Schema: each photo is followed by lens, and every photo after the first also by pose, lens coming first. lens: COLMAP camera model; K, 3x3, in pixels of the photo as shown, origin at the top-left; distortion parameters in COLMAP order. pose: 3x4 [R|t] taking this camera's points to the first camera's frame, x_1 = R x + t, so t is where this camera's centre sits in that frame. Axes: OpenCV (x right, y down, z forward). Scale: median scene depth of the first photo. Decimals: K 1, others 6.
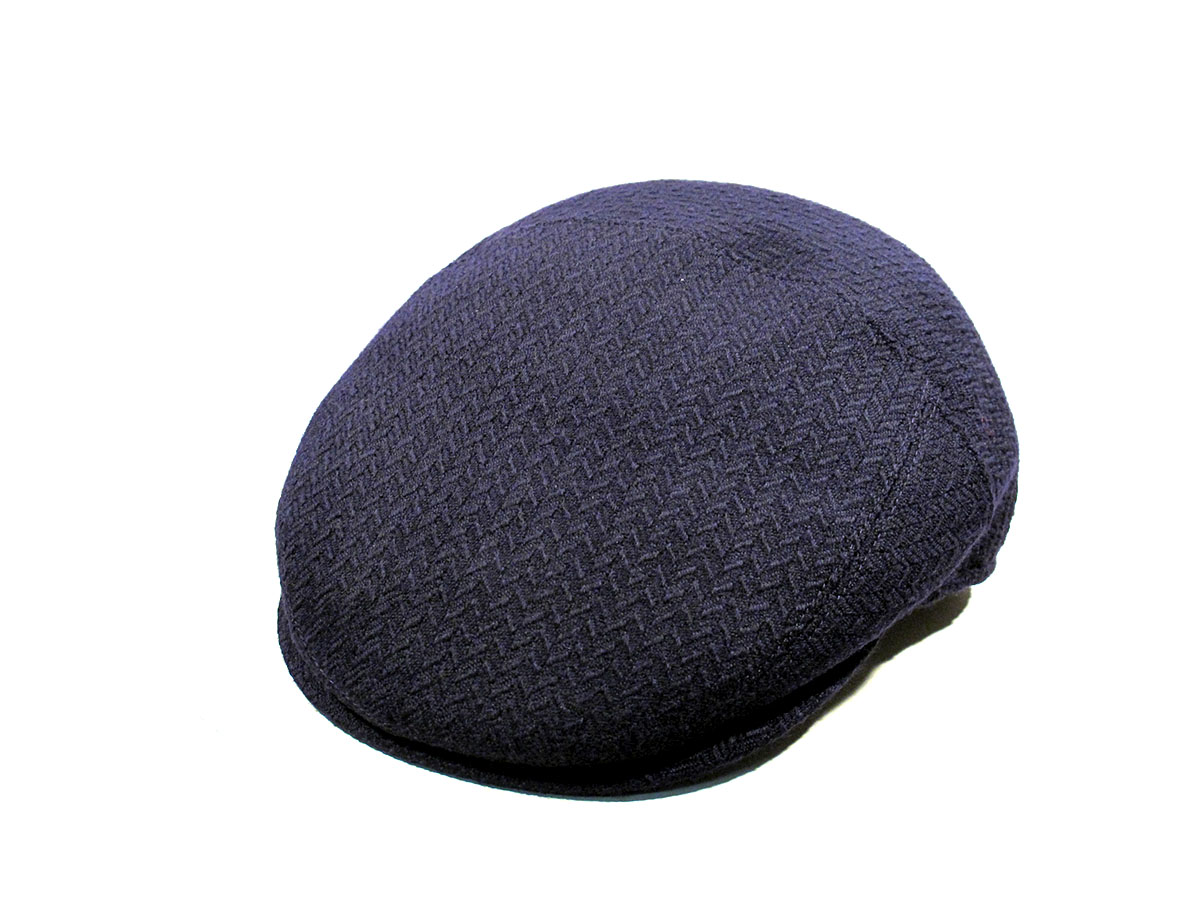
lens RADIAL K [[2519.2, 0, 600.1], [0, 2519.2, 449.7], [0, 0, 1]] dist [-0.319317, 0.000000]
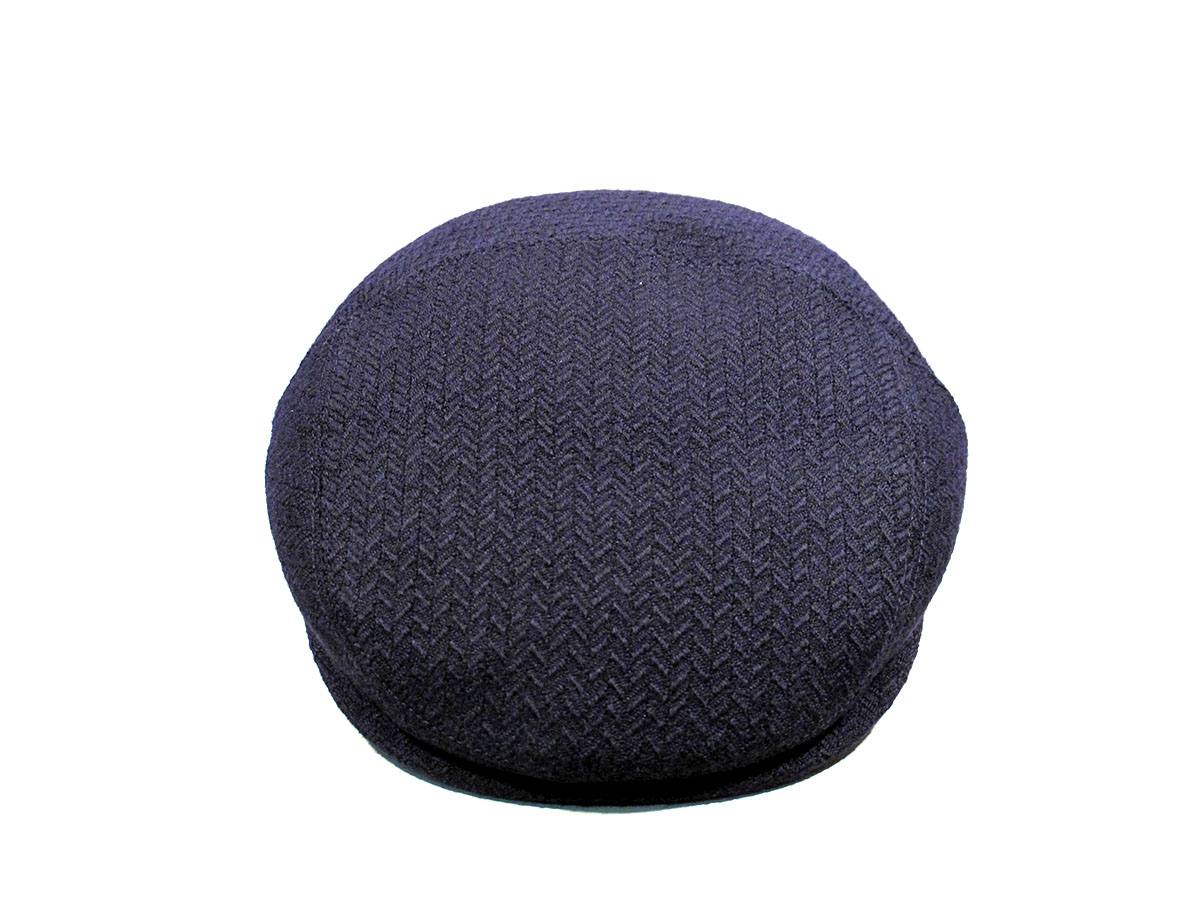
lens RADIAL K [[2519.2, 0, 597.4], [0, 2519.2, 450.4], [0, 0, 1]] dist [-0.319317, 0.000000]
pose [[0.887487, -0.213436, 0.408426, -0.447898], [0.218489, 0.975216, 0.034865, -0.044956], [-0.405745, 0.058294, 0.912125, 0.094759]]
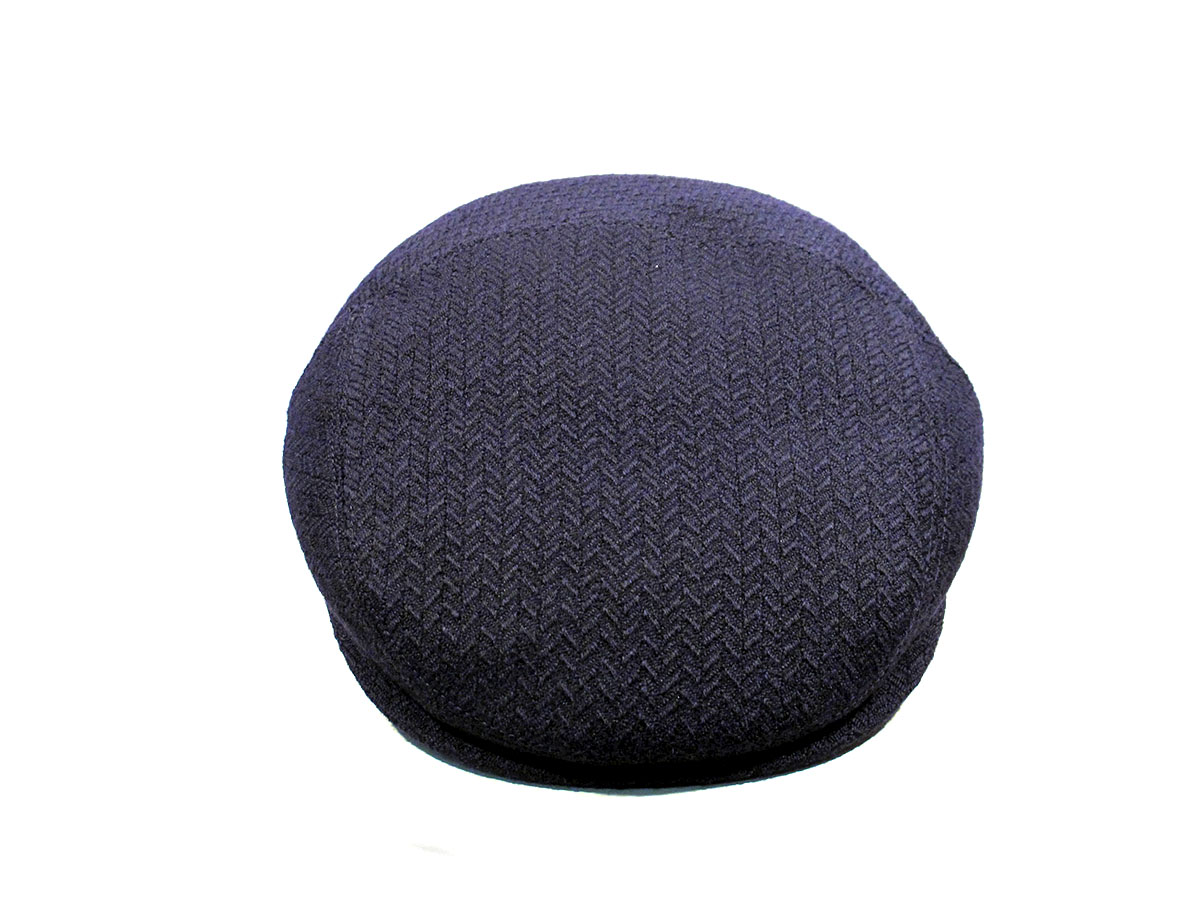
lens RADIAL K [[2519.2, 0, 602.5], [0, 2519.2, 450.3], [0, 0, 1]] dist [-0.319317, 0.000000]
pose [[0.872505, -0.230704, 0.430709, -0.479766], [0.235055, 0.970989, 0.043939, -0.049561], [-0.428350, 0.062903, 0.901421, 0.109203]]
